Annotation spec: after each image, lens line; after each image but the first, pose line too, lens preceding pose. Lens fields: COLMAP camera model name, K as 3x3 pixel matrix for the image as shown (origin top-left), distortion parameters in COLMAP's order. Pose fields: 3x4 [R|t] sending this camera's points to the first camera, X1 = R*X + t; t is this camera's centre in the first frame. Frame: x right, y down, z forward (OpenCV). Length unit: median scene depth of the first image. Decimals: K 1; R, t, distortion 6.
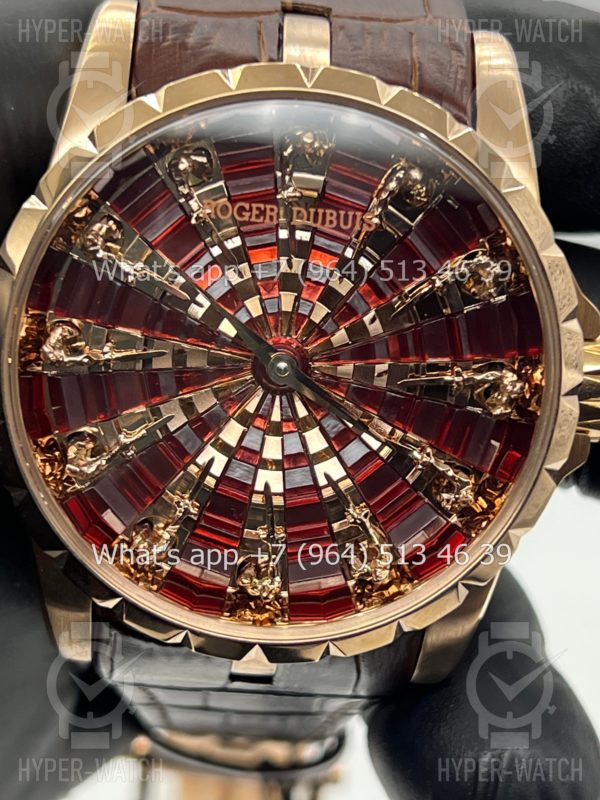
lens RADIAL K [[1853.1, 0, 298.1], [0, 1853.1, 396.8], [0, 0, 1]] dist [0.185194, 0.000000]
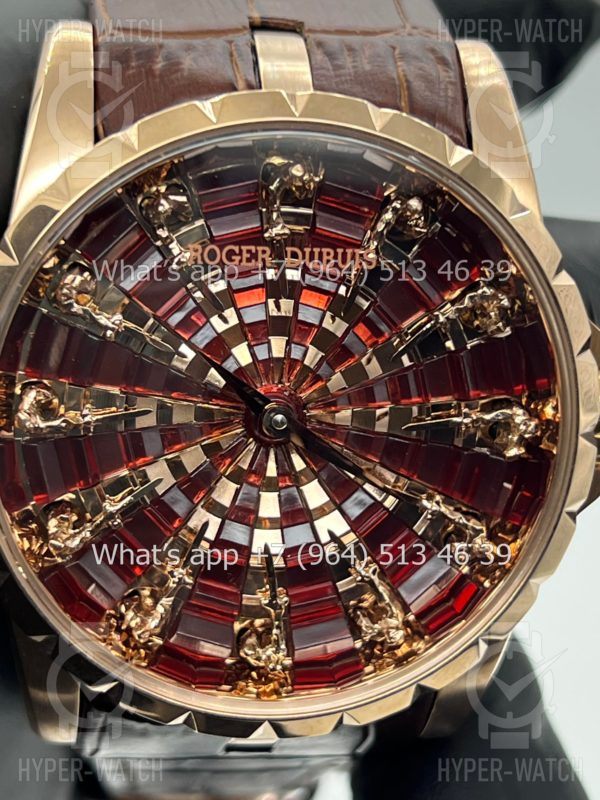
lens RADIAL K [[1853.1, 0, 296.6], [0, 1853.1, 399.3], [0, 0, 1]] dist [0.185194, 0.000000]
pose [[0.994692, -0.056784, 0.085810, -0.077166], [0.054385, 0.998068, 0.030039, -0.052494], [-0.087350, -0.025213, 0.995859, 0.083520]]
